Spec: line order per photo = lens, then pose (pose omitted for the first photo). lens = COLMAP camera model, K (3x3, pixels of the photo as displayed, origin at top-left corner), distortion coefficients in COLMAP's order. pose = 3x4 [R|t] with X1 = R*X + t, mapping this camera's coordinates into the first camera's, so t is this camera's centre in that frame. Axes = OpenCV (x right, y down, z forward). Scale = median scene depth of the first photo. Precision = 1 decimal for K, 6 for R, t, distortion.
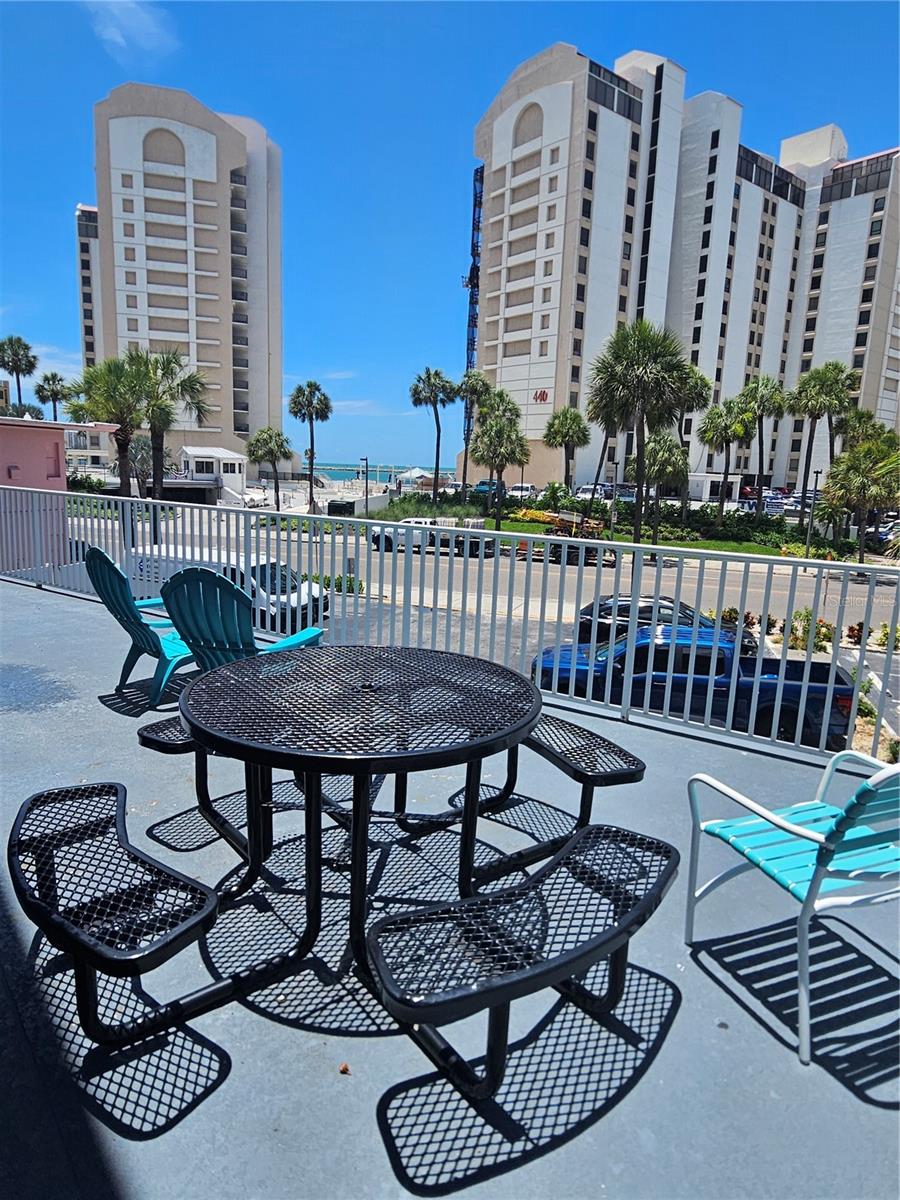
lens RADIAL K [[715.0, 0, 452.8], [0, 715.0, 598.0], [0, 0, 1]] dist [-0.000207, -0.001938]
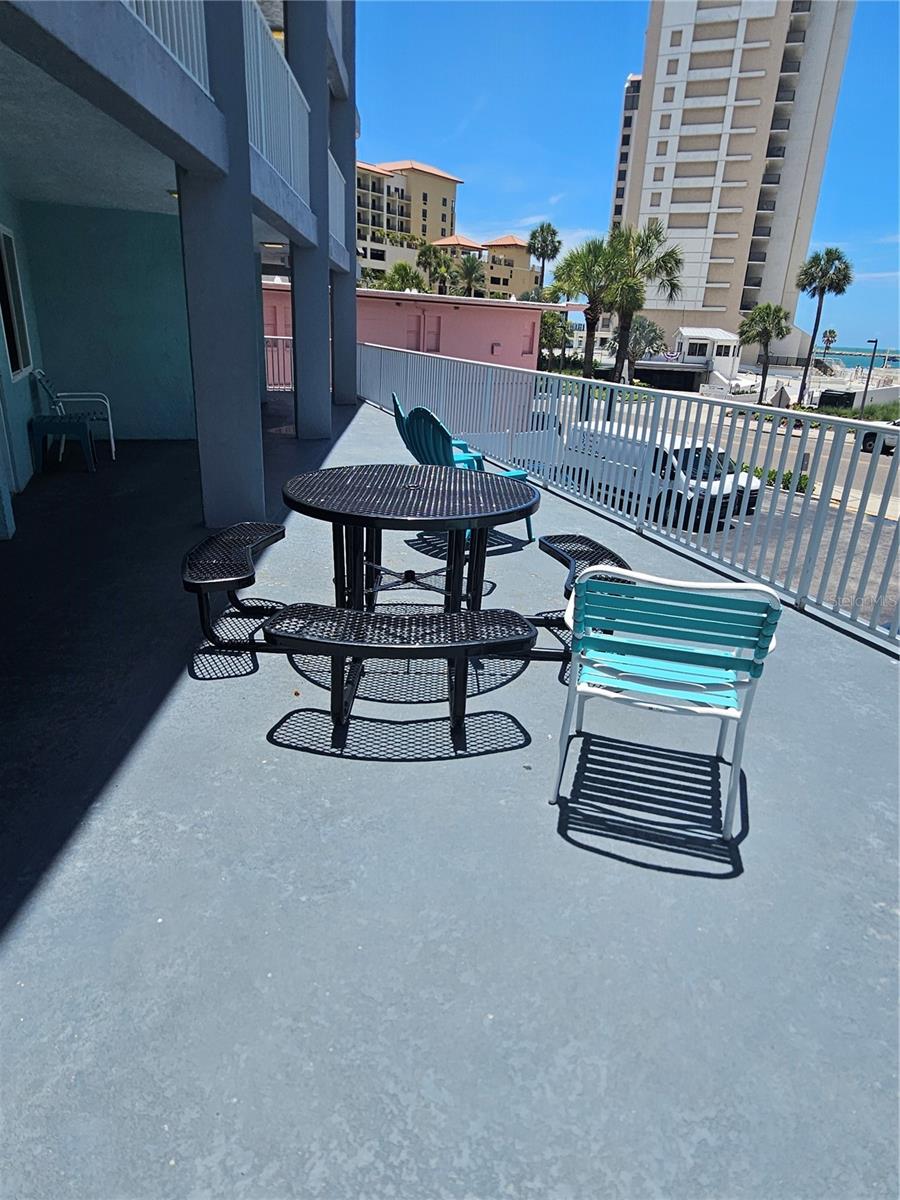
lens RADIAL K [[715.0, 0, 452.8], [0, 715.0, 598.0], [0, 0, 1]] dist [-0.000207, -0.001938]
pose [[0.788076, 0.213007, -0.577550, 0.024698], [-0.123041, 0.973798, 0.191256, 0.001764], [0.603156, -0.079662, 0.793635, -0.002178]]
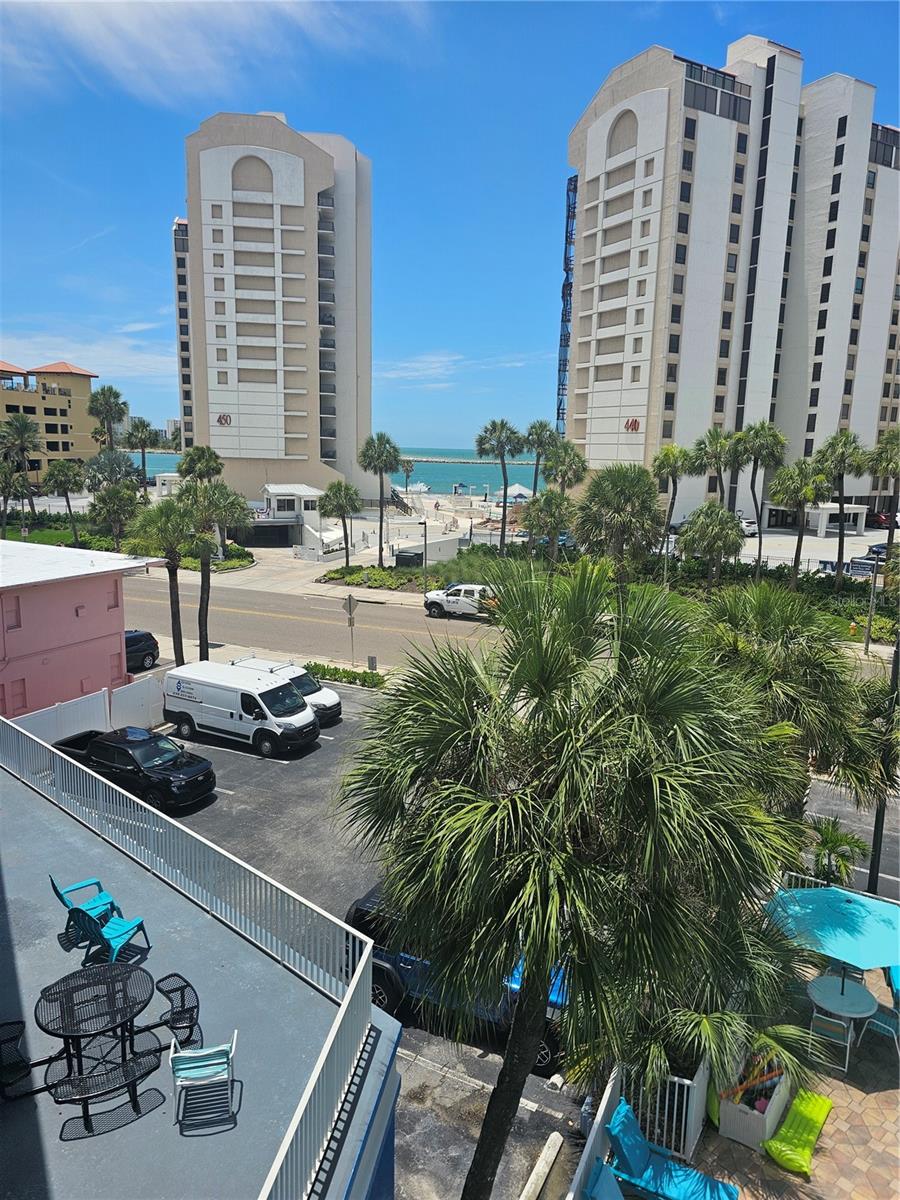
lens RADIAL K [[799.9, 0, 458.5], [0, 799.9, 599.7], [0, 0, 1]] dist [0.076730, -0.093794]
pose [[0.988295, 0.013960, -0.151913, 0.064119], [-0.013982, 0.999902, 0.000924, -0.054083], [0.151911, 0.001211, 0.988393, -0.075398]]
